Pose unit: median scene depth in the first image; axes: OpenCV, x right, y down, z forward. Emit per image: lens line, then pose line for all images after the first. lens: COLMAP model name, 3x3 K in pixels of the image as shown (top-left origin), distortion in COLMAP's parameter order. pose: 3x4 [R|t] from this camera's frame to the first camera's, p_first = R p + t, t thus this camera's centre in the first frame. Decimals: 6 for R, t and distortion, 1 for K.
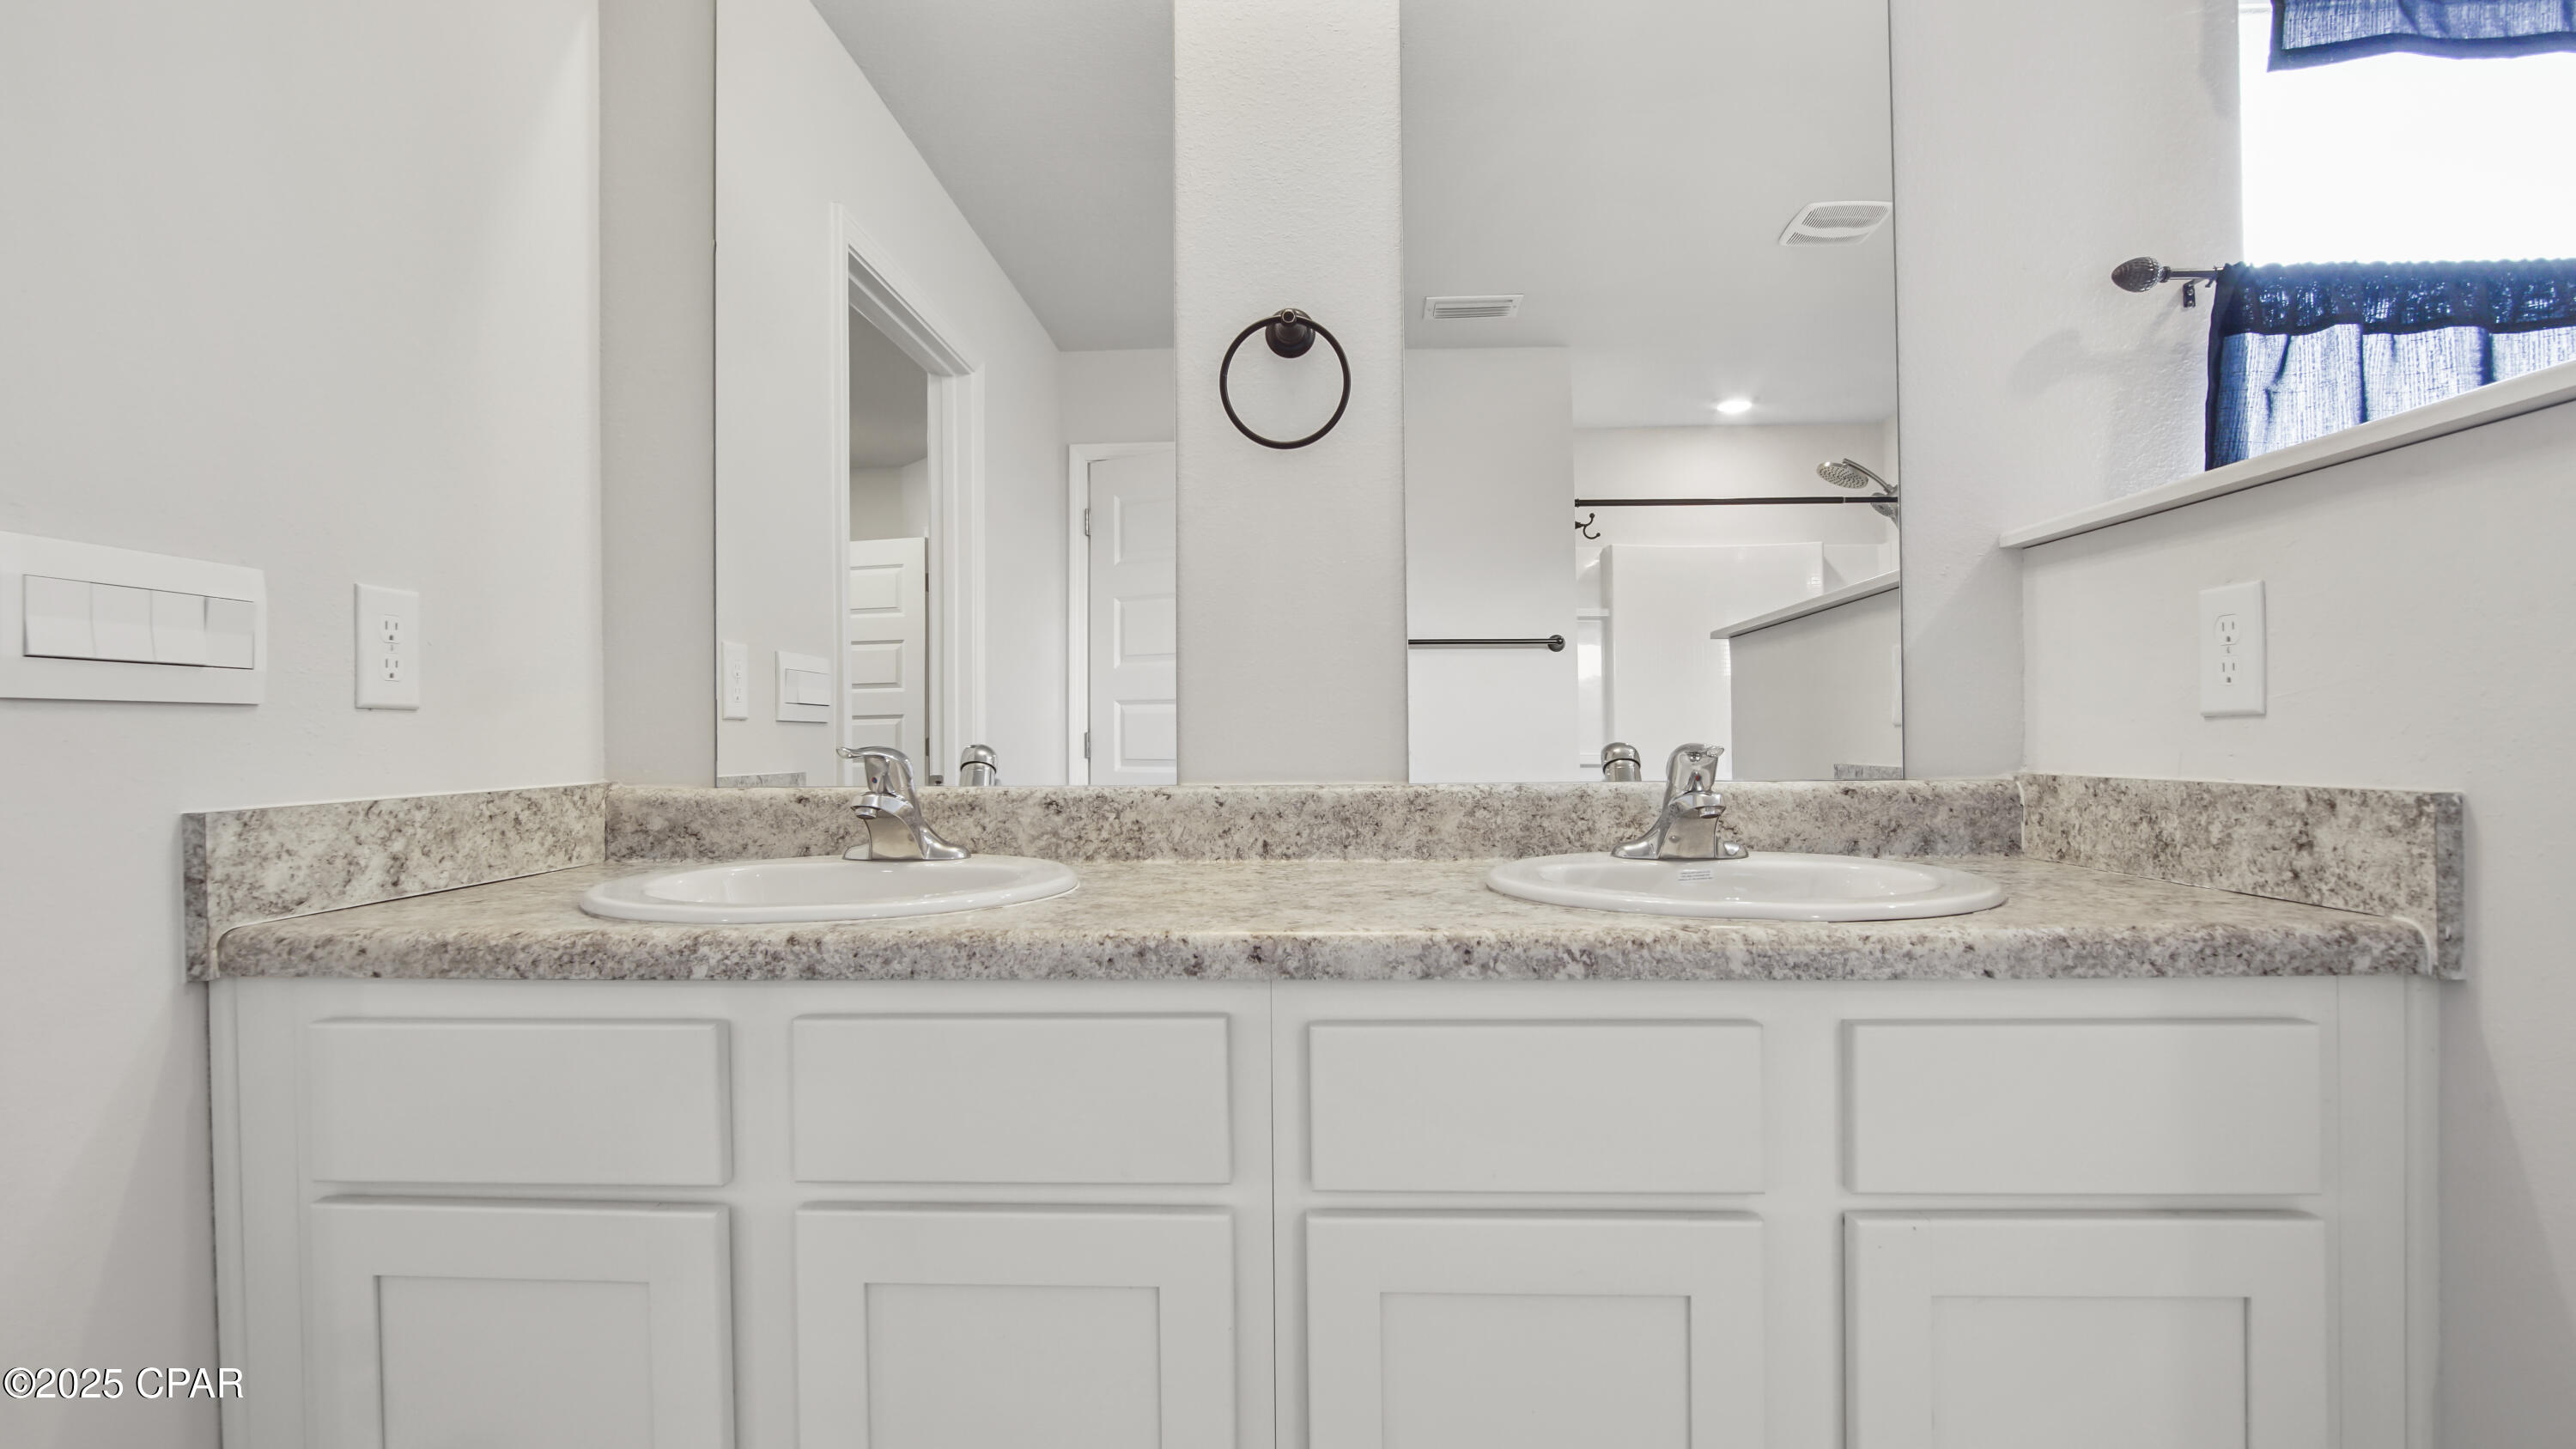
lens RADIAL K [[1187.1, 0, 1287.9], [0, 1187.1, 739.6], [0, 0, 1]] dist [-0.019808, 0.000827]
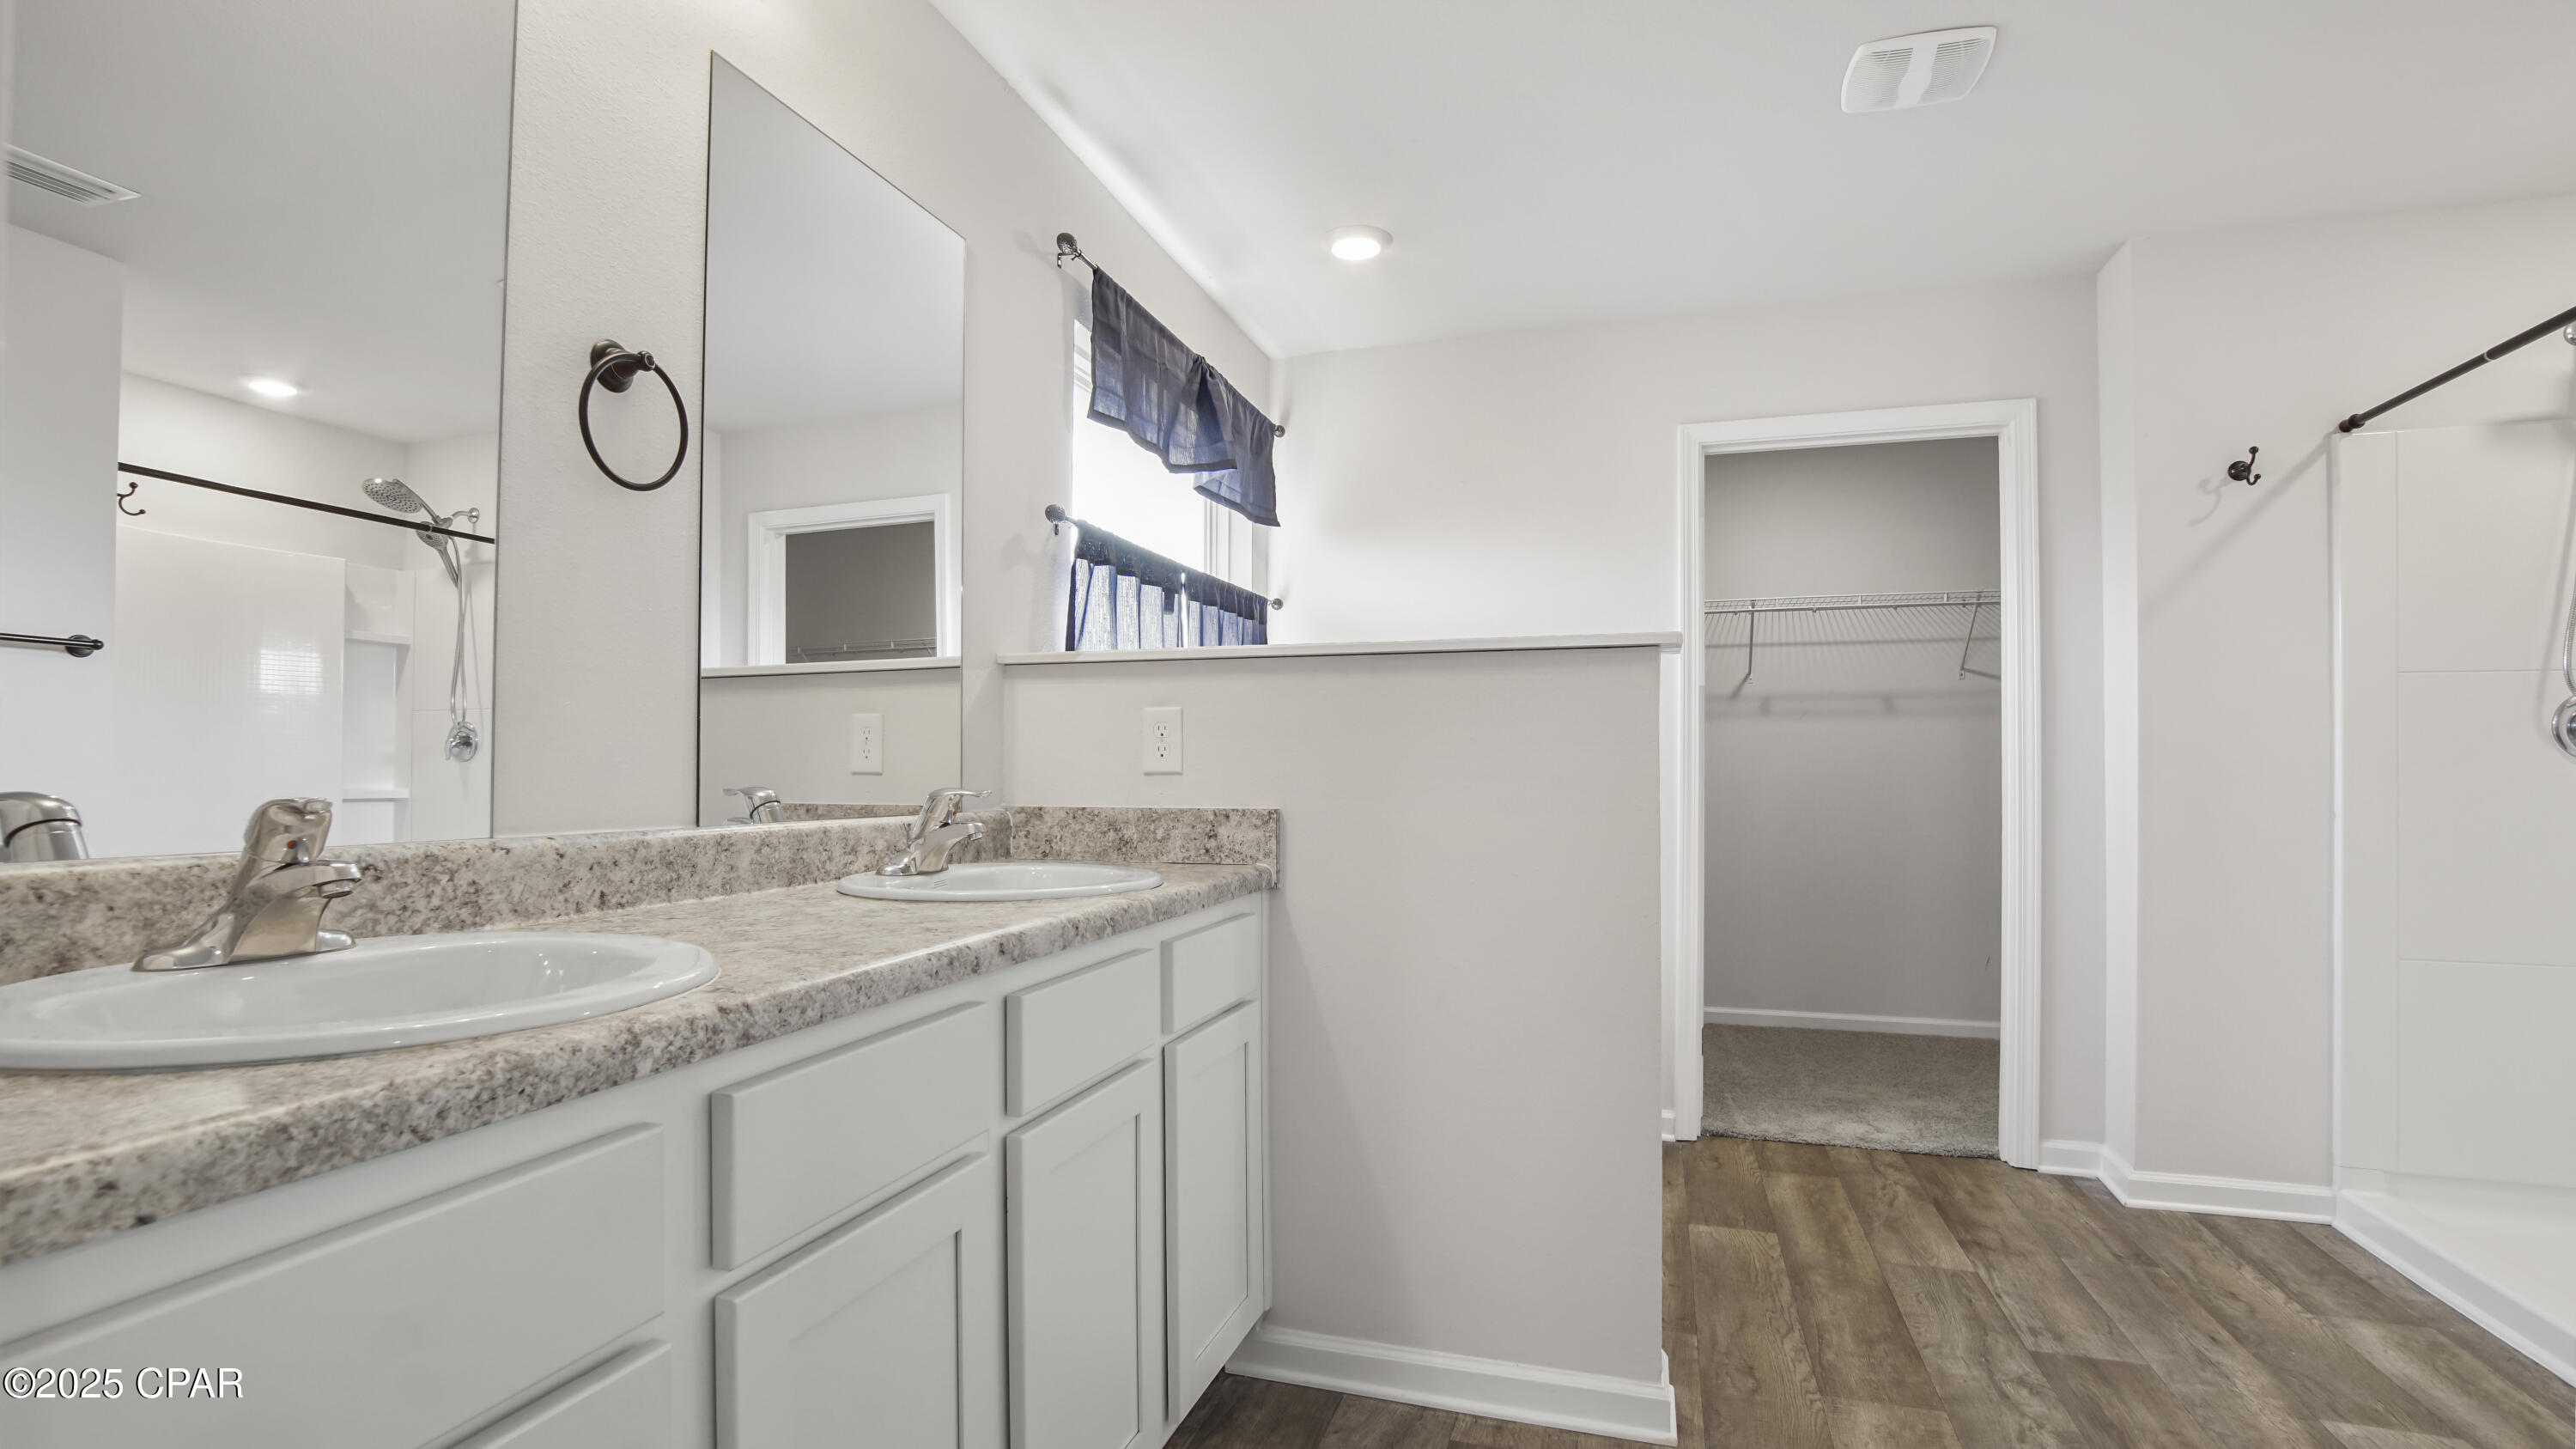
lens RADIAL K [[1187.1, 0, 1302.4], [0, 1187.1, 716.9], [0, 0, 1]] dist [-0.019808, 0.000827]
pose [[0.233431, 0.053528, 0.970899, -0.934547], [-0.007035, 0.998551, -0.053361, -0.009925], [-0.972348, 0.005626, 0.233469, 0.260390]]
